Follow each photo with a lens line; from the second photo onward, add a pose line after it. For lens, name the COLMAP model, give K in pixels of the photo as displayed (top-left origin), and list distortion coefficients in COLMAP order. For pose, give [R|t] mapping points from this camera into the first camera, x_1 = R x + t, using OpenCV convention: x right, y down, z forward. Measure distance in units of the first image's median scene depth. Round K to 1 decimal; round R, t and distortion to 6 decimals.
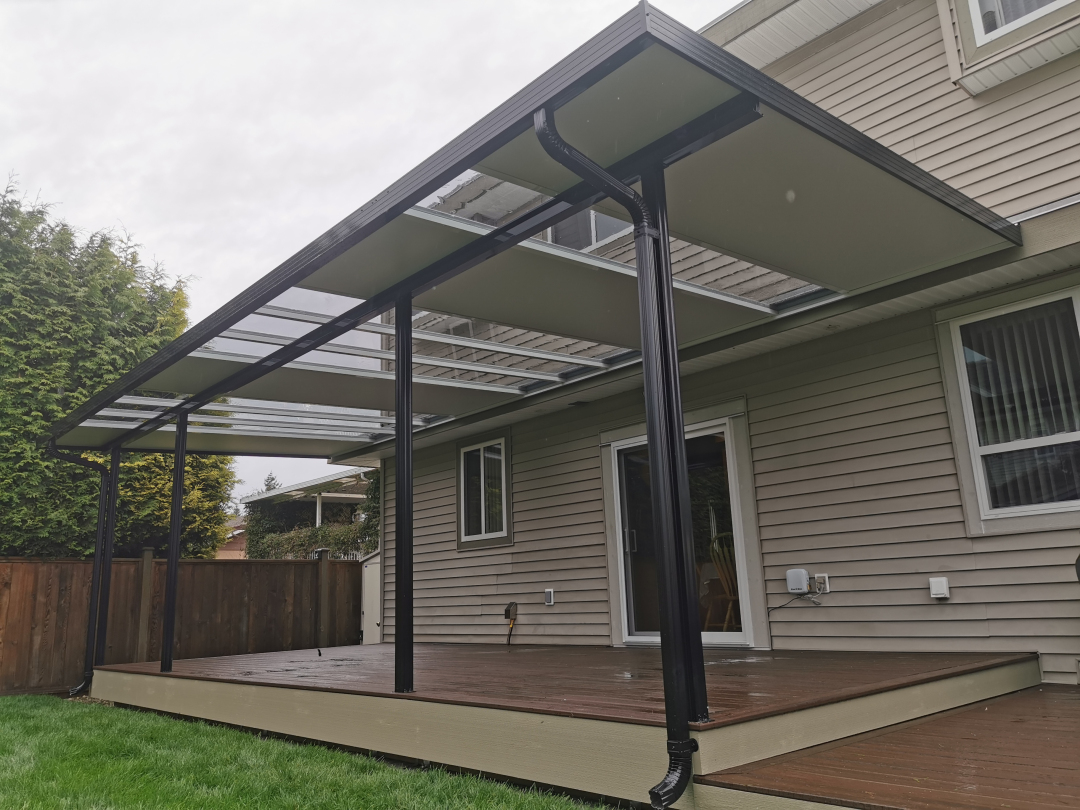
lens RADIAL K [[845.1, 0, 532.6], [0, 845.1, 410.4], [0, 0, 1]] dist [0.069782, -0.086702]
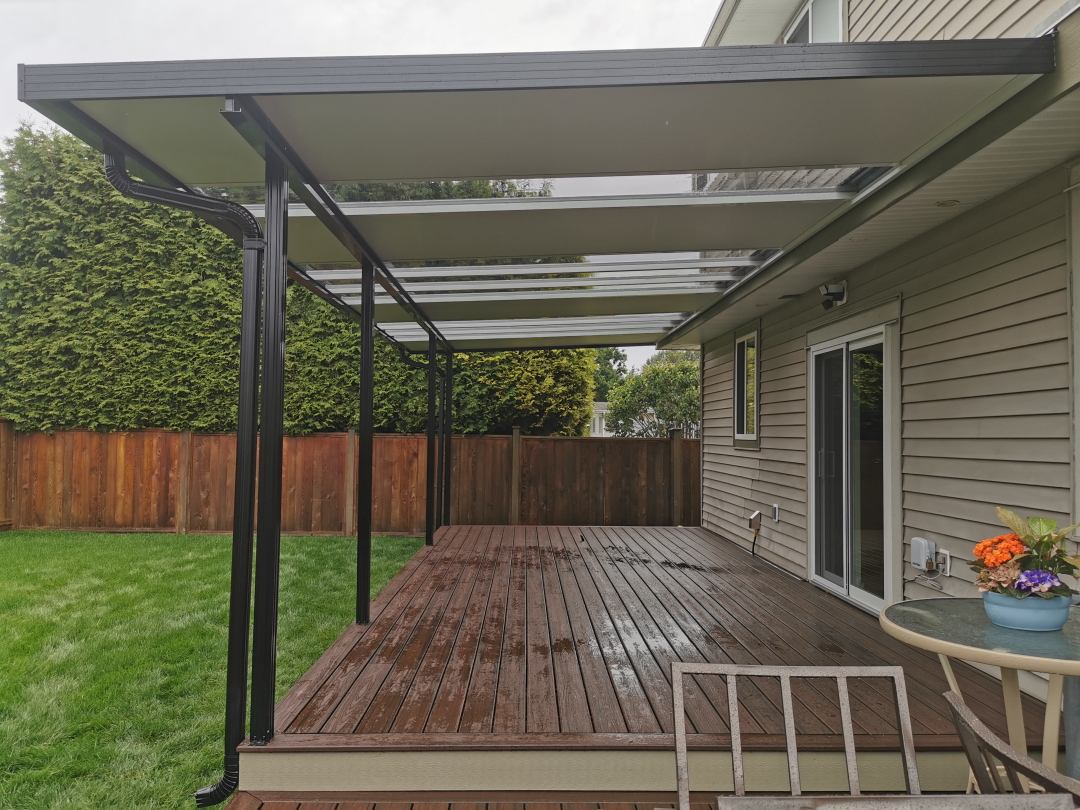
lens RADIAL K [[839.9, 0, 540.0], [0, 839.9, 405.0], [0, 0, 1]] dist [0.217677, -0.256893]
pose [[0.761078, 0.022798, -0.648259, 0.376483], [0.104537, 0.982008, 0.157265, -0.056159], [0.640181, -0.187458, 0.745002, 0.167382]]
